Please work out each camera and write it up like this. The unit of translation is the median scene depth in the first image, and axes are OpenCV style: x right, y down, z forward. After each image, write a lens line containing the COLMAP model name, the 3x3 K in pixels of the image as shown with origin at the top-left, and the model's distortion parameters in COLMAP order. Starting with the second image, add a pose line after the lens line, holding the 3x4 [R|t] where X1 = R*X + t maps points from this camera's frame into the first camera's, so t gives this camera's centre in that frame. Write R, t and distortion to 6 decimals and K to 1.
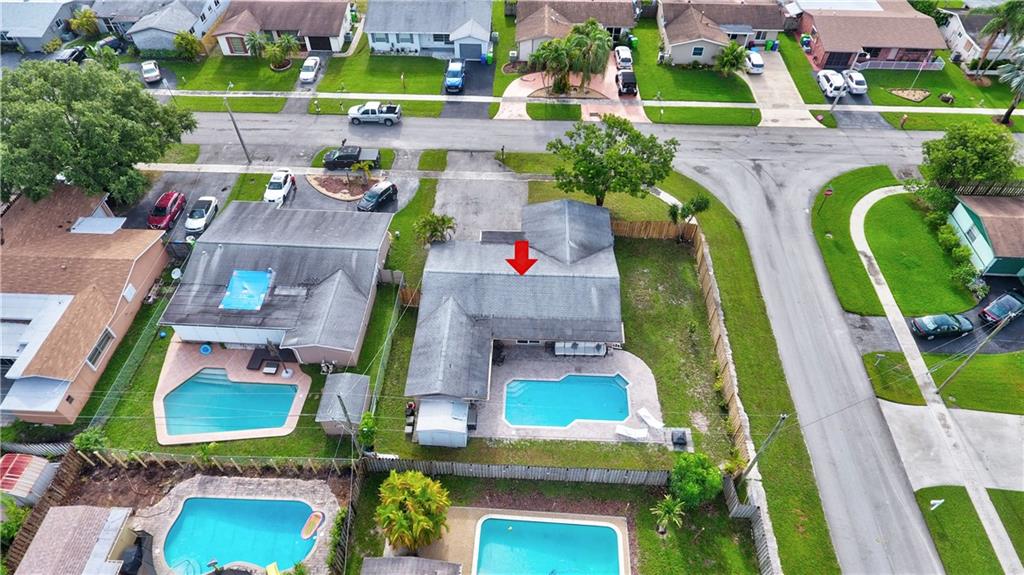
lens RADIAL K [[601.6, 0, 506.5], [0, 601.6, 284.1], [0, 0, 1]] dist [-0.005867, -0.000559]
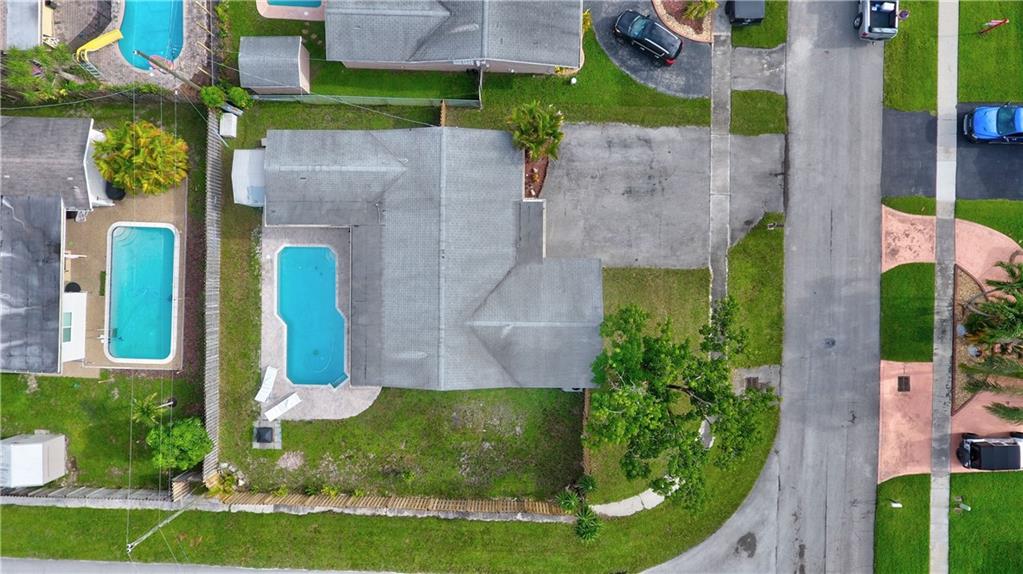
lens RADIAL K [[601.0, 0, 506.0], [0, 601.0, 283.6], [0, 0, 1]] dist [-0.005867, -0.000559]
pose [[0.034017, 0.999382, 0.008842, 0.039858], [-0.739965, 0.019239, 0.672370, -0.448563], [0.671785, -0.029415, 0.740162, 0.394223]]
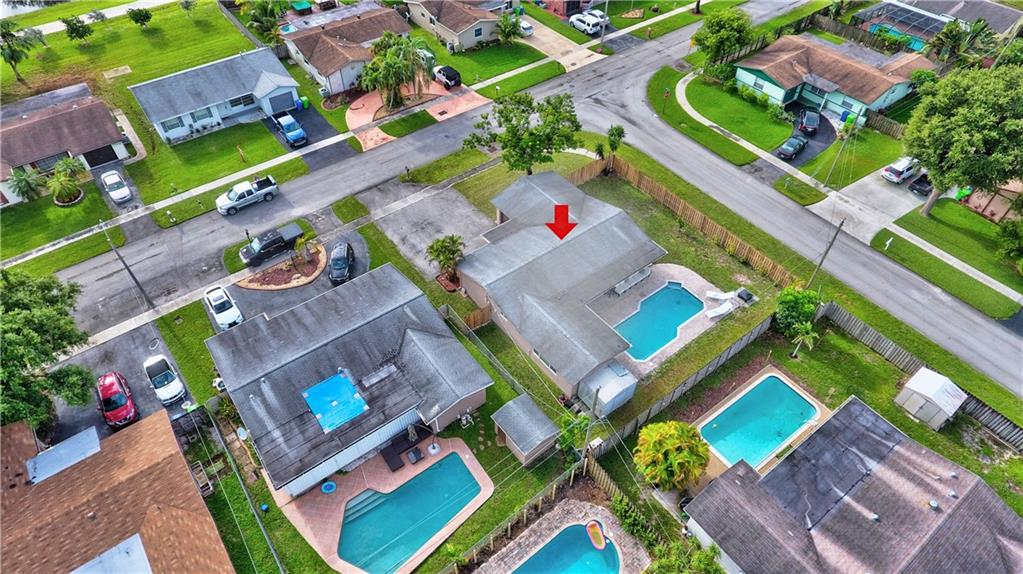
lens RADIAL K [[601.0, 0, 506.0], [0, 601.0, 283.6], [0, 0, 1]] dist [-0.005867, -0.000559]
pose [[0.766943, -0.466644, 0.440502, -0.427187], [0.478311, 0.873319, 0.092377, -0.078396], [-0.427806, 0.139849, 0.892986, 0.075324]]
